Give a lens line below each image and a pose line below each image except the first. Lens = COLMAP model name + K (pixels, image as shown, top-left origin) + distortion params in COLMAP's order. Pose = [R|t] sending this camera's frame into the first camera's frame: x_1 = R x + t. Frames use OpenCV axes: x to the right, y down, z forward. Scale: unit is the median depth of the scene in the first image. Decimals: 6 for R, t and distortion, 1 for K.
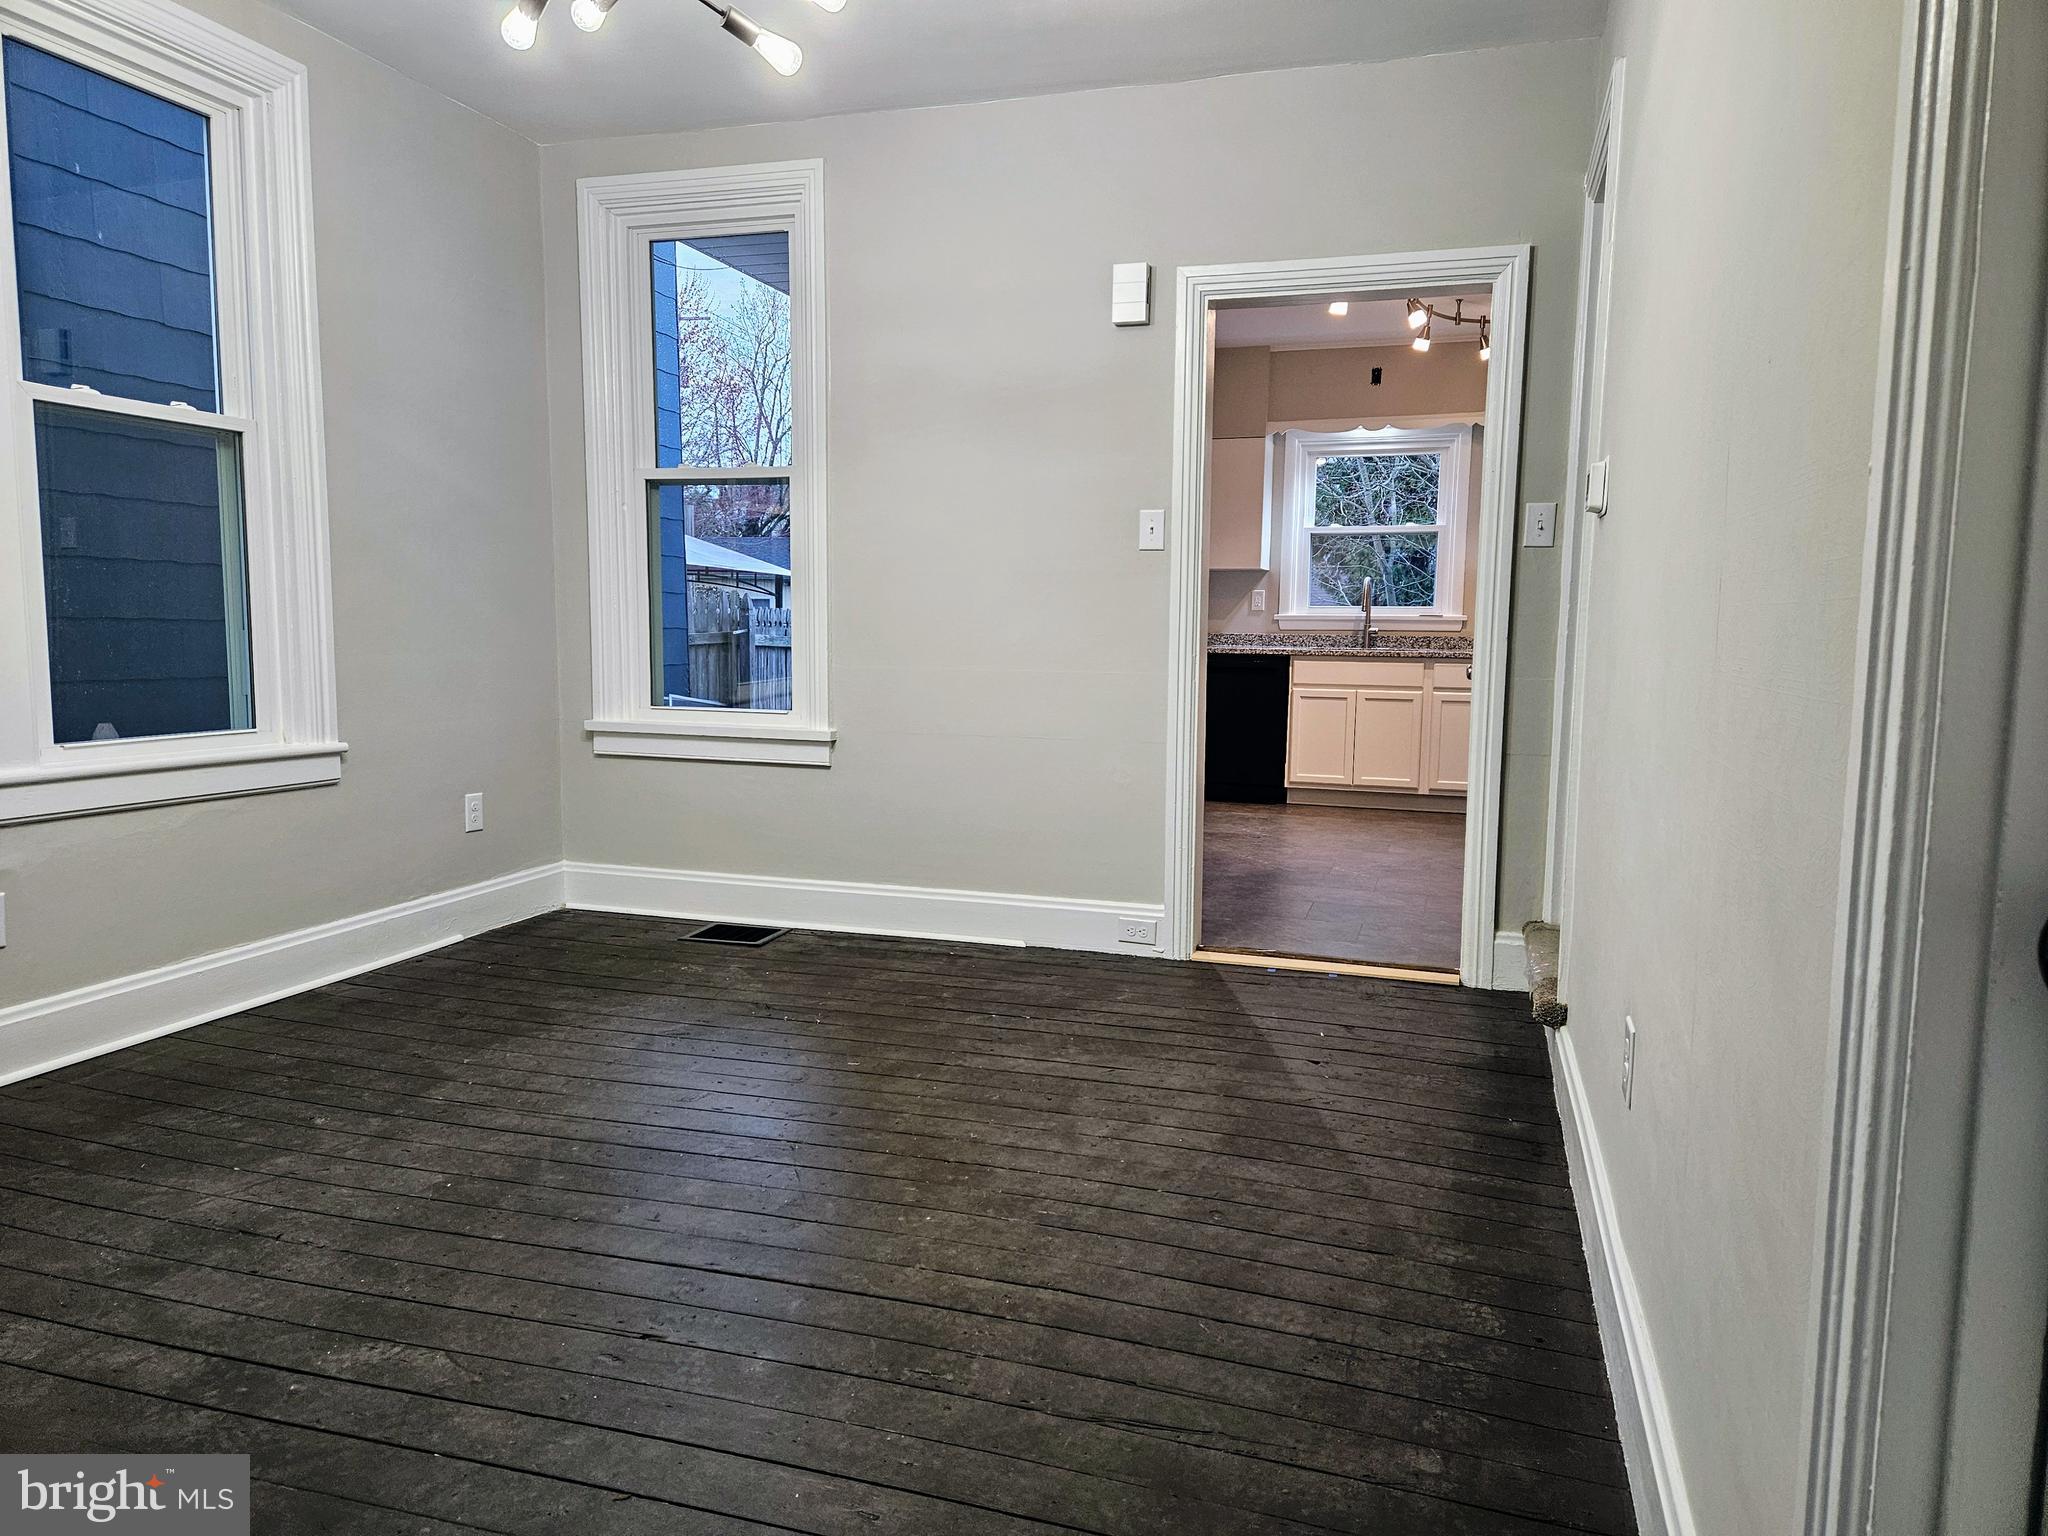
lens RADIAL K [[1362.6, 0, 1002.1], [0, 1362.6, 762.2], [0, 0, 1]] dist [0.084588, -0.073320]
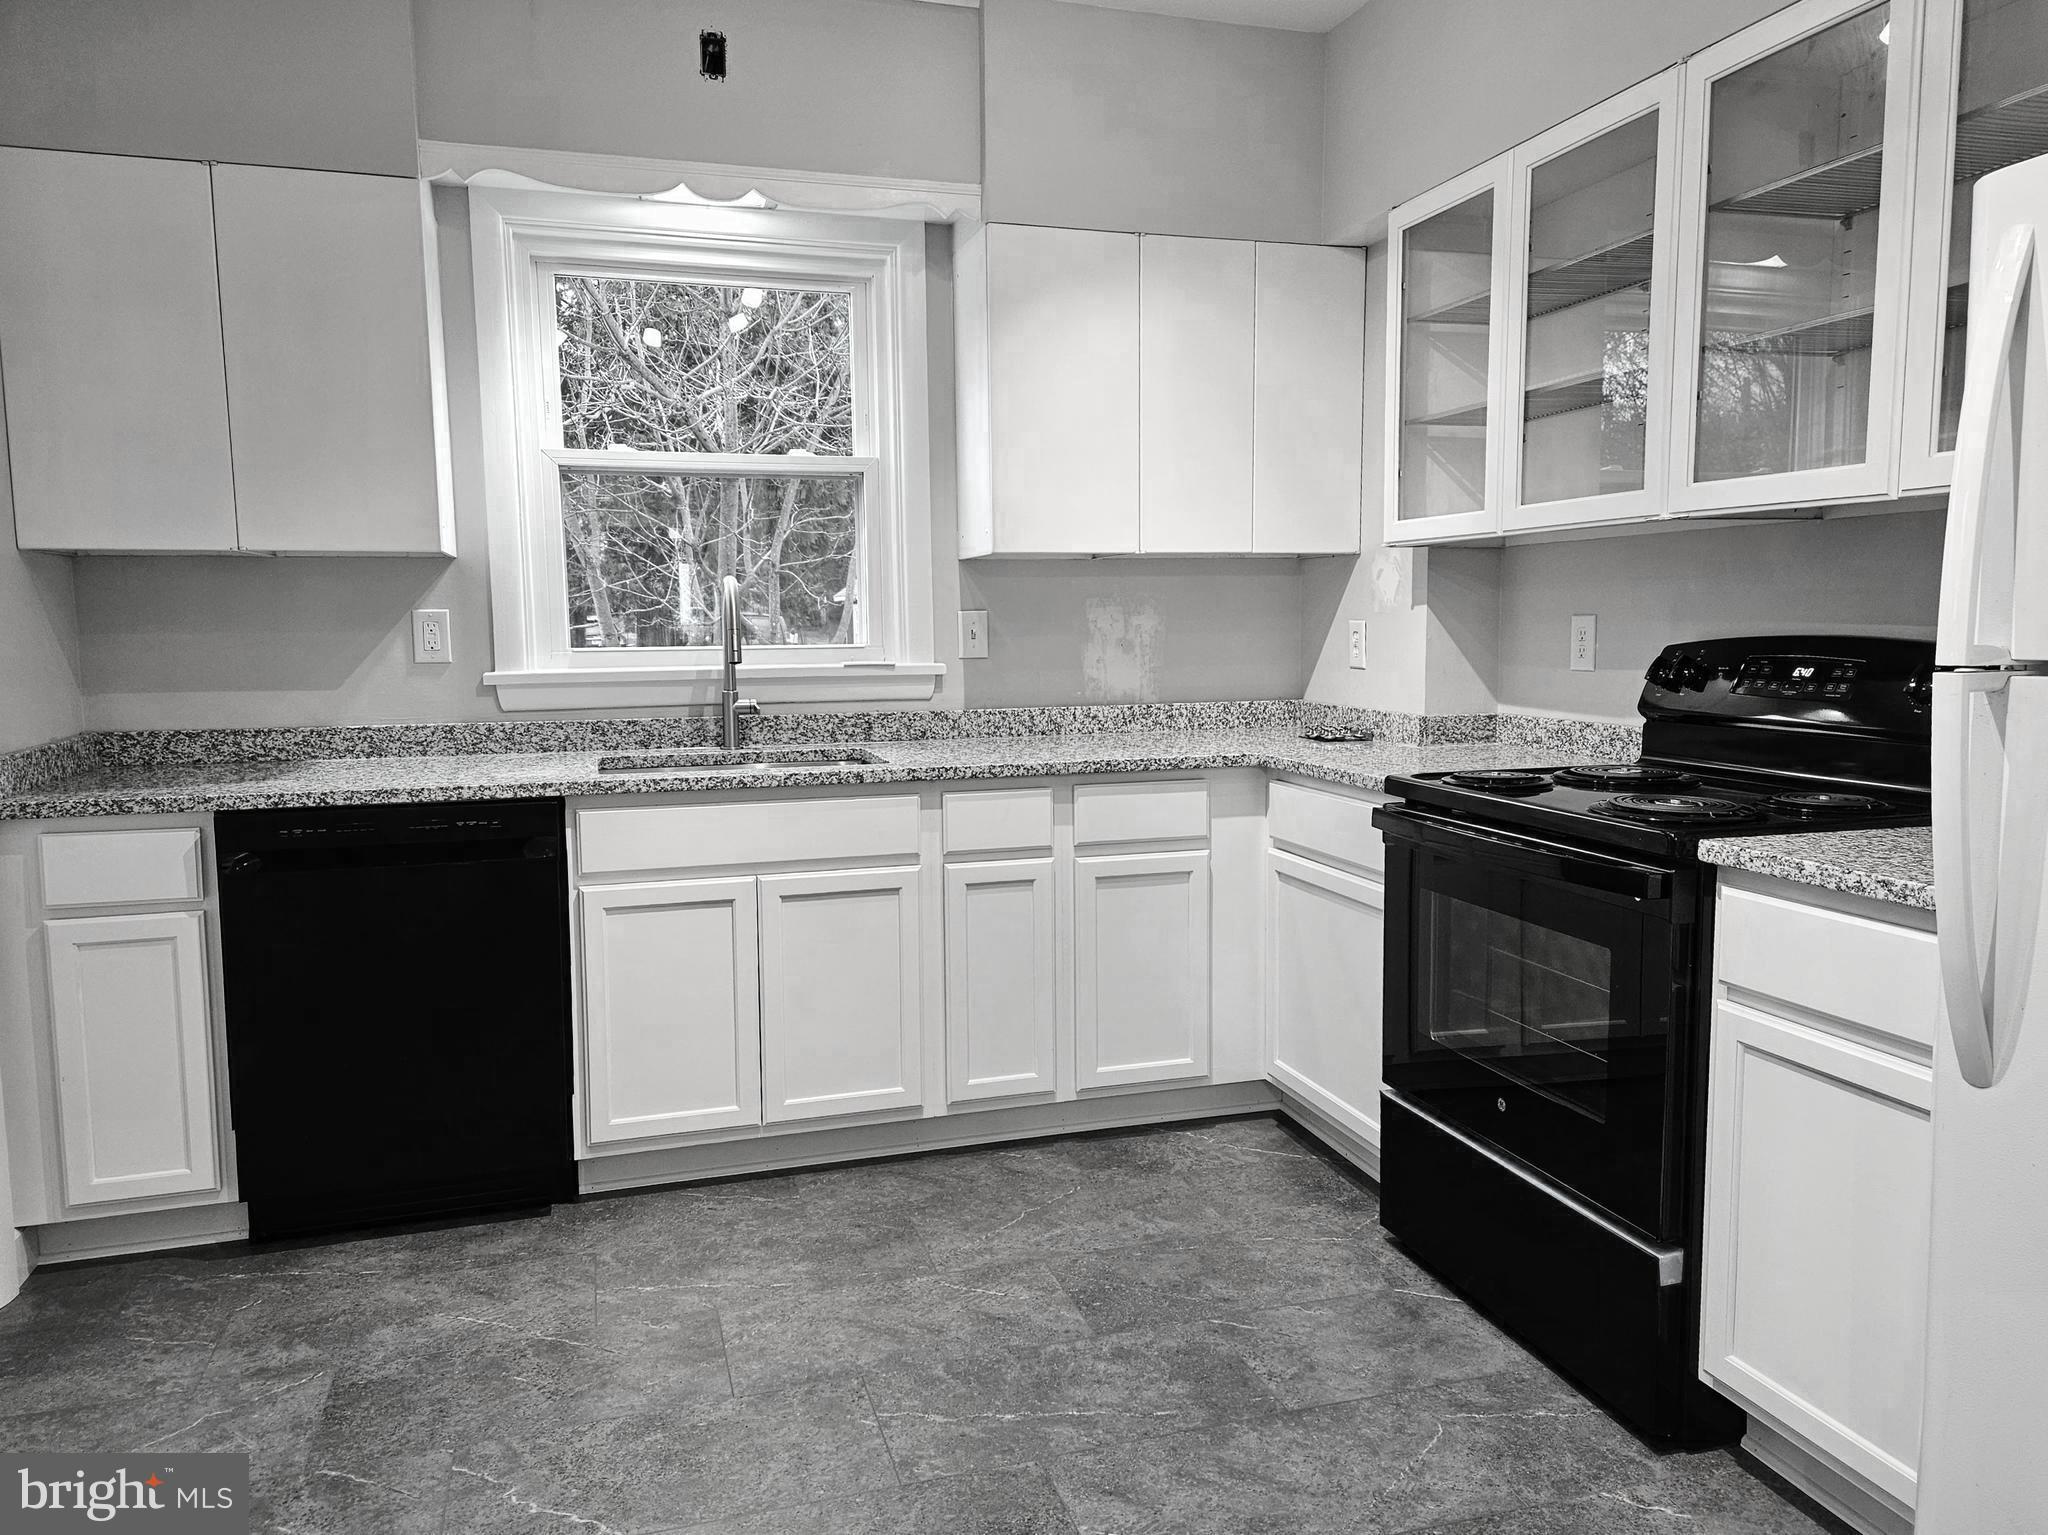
lens RADIAL K [[1362.6, 0, 1002.1], [0, 1362.6, 761.7], [0, 0, 1]] dist [0.084588, -0.073320]
pose [[0.808613, -0.084905, 0.582182, 0.094097], [0.082789, 0.996107, 0.030282, -0.086701], [-0.582486, 0.023712, 0.812495, 0.632671]]
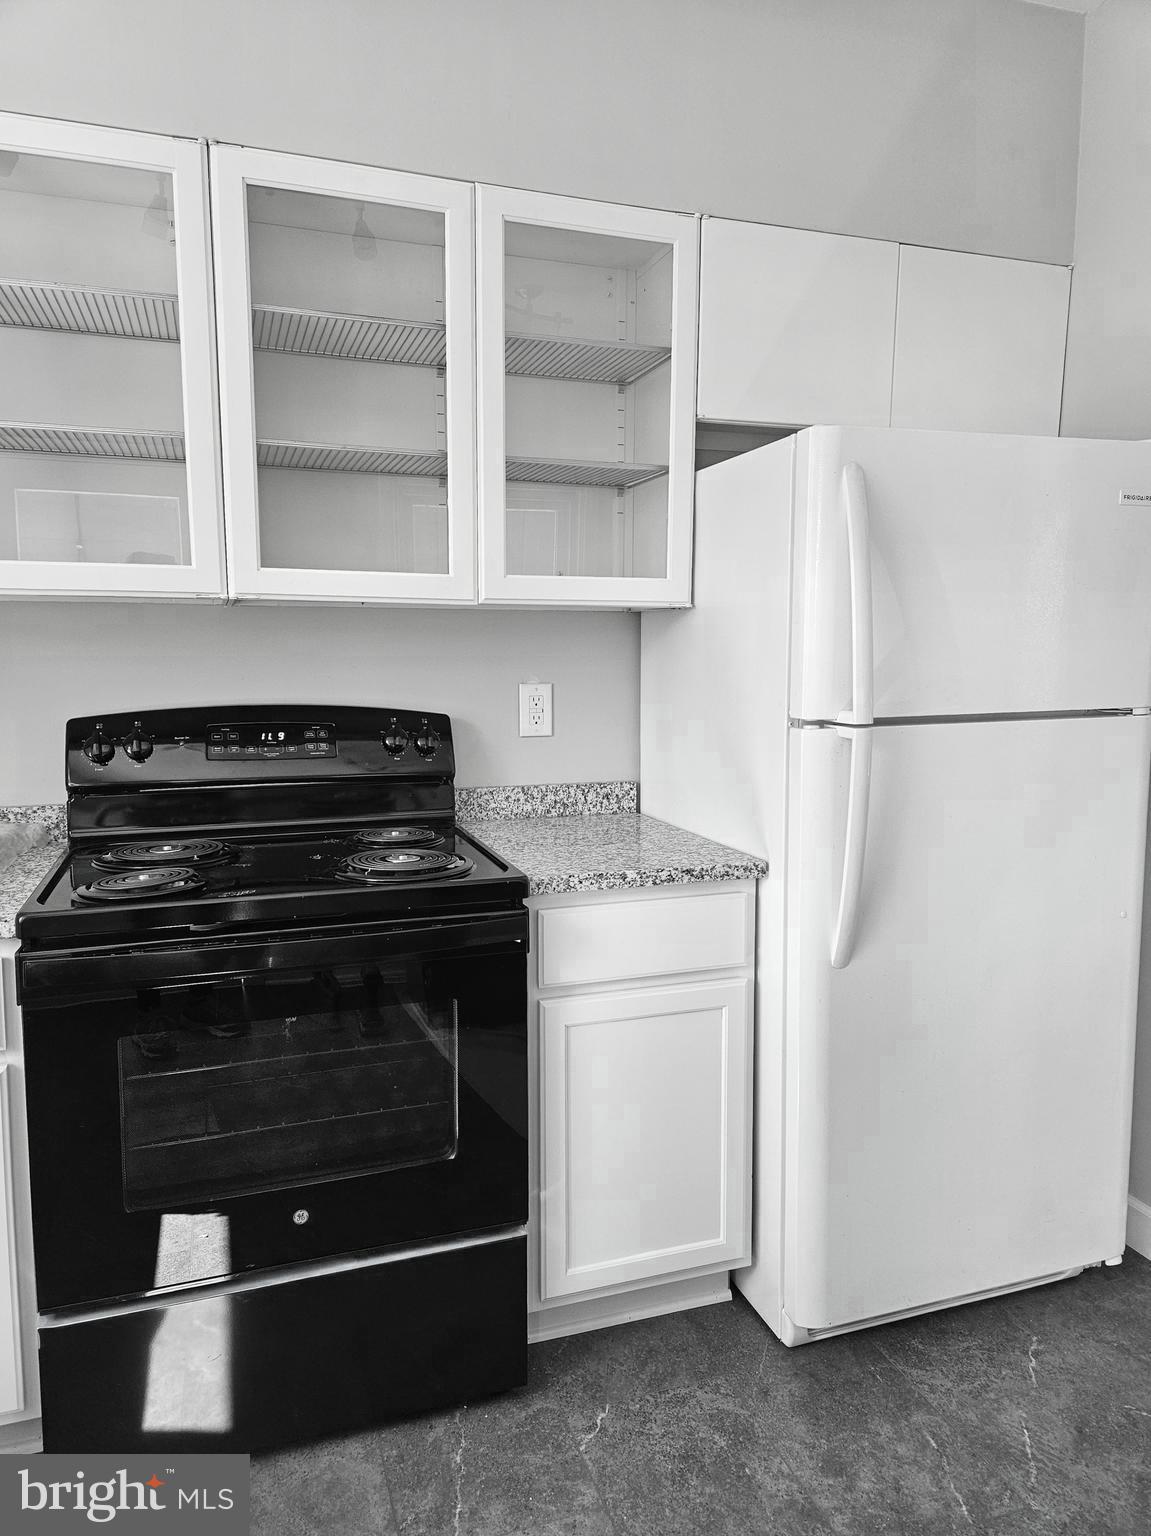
lens RADIAL K [[1013.1, 0, 561.6], [0, 1013.1, 776.8], [0, 0, 1]] dist [0.077740, -0.070991]
pose [[-0.597390, -0.079028, 0.798048, 0.222467], [0.104575, 0.978959, 0.175224, -0.133967], [-0.795104, 0.188133, -0.576556, 1.102579]]
